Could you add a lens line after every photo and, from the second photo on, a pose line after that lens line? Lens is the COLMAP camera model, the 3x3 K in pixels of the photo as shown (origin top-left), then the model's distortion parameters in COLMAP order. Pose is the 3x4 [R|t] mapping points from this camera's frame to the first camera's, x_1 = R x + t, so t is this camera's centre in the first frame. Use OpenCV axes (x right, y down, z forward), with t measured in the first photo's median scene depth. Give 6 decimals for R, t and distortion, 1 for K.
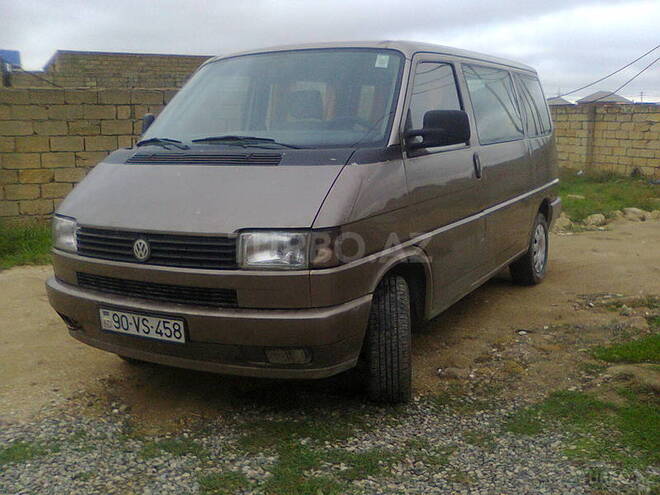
lens RADIAL K [[642.4, 0, 344.4], [0, 642.4, 247.8], [0, 0, 1]] dist [-0.013775, -0.007384]
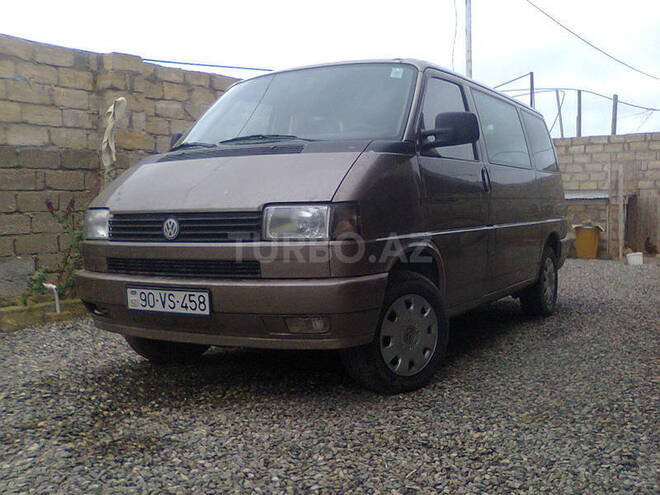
lens RADIAL K [[642.4, 0, 344.4], [0, 642.4, 247.8], [0, 0, 1]] dist [-0.013775, -0.007384]
pose [[0.999861, 0.006072, -0.015536, -0.012401], [-0.008079, 0.991144, -0.132546, 0.168414], [0.014593, 0.132654, 0.991055, -0.042515]]
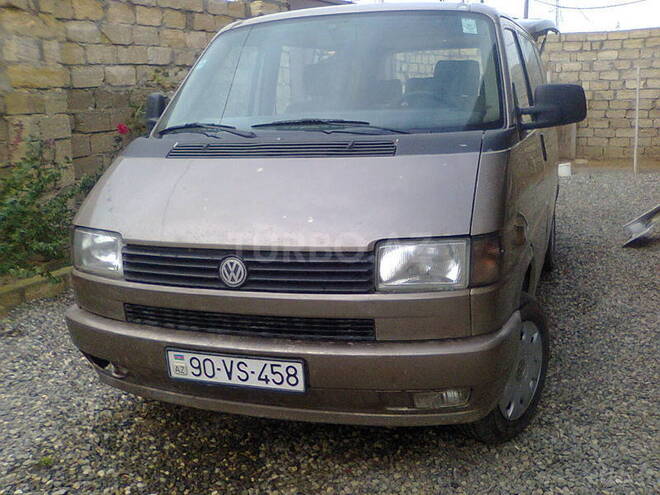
lens RADIAL K [[639.6, 0, 330.0], [0, 639.6, 247.5], [0, 0, 1]] dist [-0.002485, -0.012409]
pose [[0.987316, -0.049832, 0.150744, -0.307680], [0.045588, 0.998464, 0.031482, -0.043269], [-0.152081, -0.024211, 0.988071, 0.231421]]
